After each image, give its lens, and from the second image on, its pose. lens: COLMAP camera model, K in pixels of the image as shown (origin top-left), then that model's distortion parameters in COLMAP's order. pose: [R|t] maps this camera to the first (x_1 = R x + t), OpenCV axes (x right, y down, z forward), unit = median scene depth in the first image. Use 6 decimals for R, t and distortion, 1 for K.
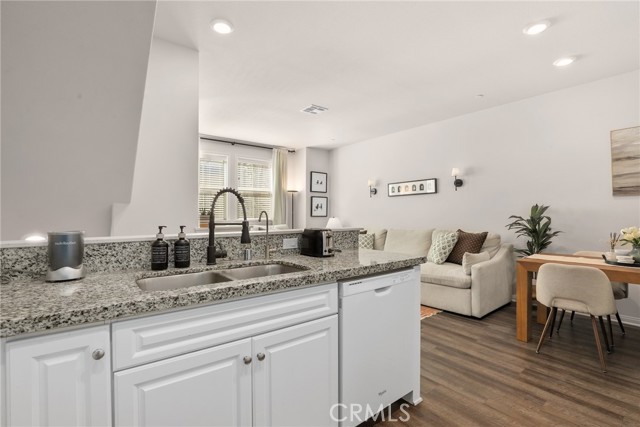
lens RADIAL K [[294.9, 0, 321.3], [0, 294.9, 214.0], [0, 0, 1]] dist [-0.004833, 0.001805]
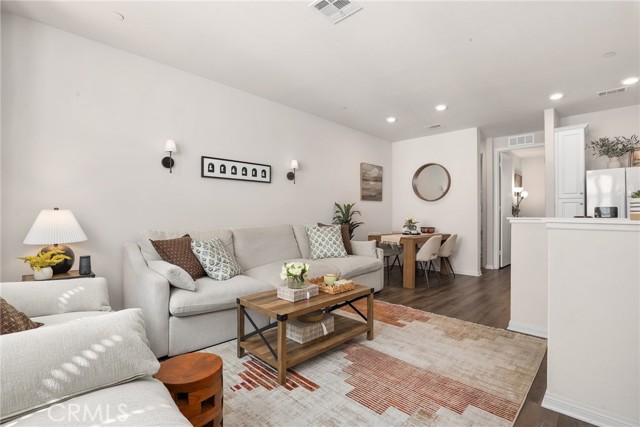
lens RADIAL K [[294.9, 0, 321.0], [0, 294.9, 212.0], [0, 0, 1]] dist [-0.004833, 0.001805]
pose [[-0.162850, -0.004025, 0.986643, -0.474371], [-0.015857, 0.999873, 0.001462, 0.008829], [-0.986523, -0.015407, -0.162894, 0.991904]]
